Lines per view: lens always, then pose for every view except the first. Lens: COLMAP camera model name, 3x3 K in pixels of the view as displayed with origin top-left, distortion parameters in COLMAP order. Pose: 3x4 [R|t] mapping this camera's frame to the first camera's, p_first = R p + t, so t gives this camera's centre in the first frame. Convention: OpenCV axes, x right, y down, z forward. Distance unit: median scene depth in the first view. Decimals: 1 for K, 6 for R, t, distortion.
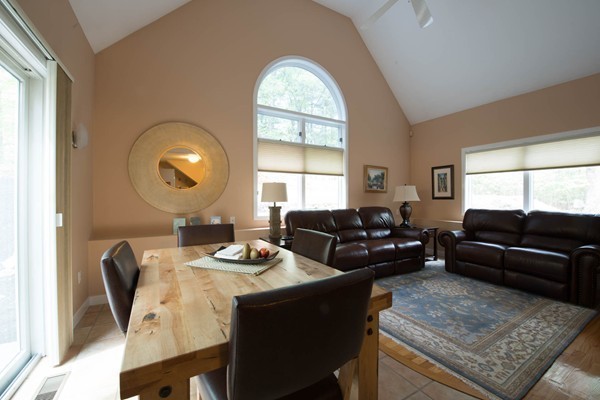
lens RADIAL K [[239.8, 0, 301.8], [0, 239.8, 200.0], [0, 0, 1]] dist [-0.023820, 0.000098]
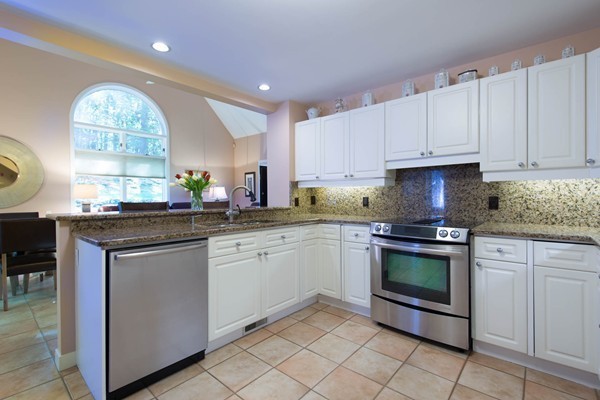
lens RADIAL K [[273.6, 0, 302.7], [0, 273.6, 198.9], [0, 0, 1]] dist [0.009967, -0.001090]
pose [[0.942597, -0.009342, 0.333801, 0.382405], [0.009735, 0.999952, 0.000496, 0.013214], [-0.333790, 0.002782, 0.942643, -0.629783]]
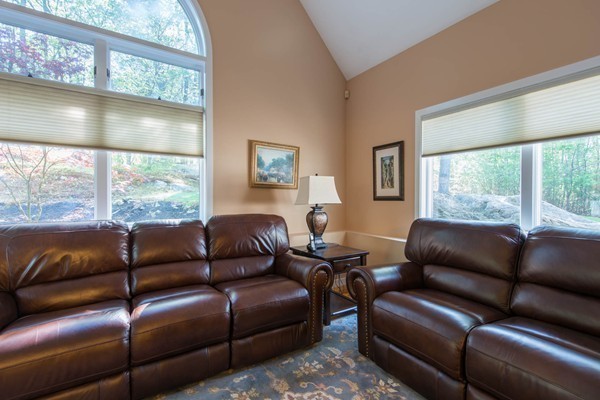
lens RADIAL K [[273.6, 0, 299.7], [0, 273.6, 200.2], [0, 0, 1]] dist [0.009967, -0.001090]
pose [[0.998202, 0.002951, 0.059865, 0.363452], [-0.002883, 0.999995, -0.001219, -0.002840], [-0.059869, 0.001044, 0.998206, 0.366964]]
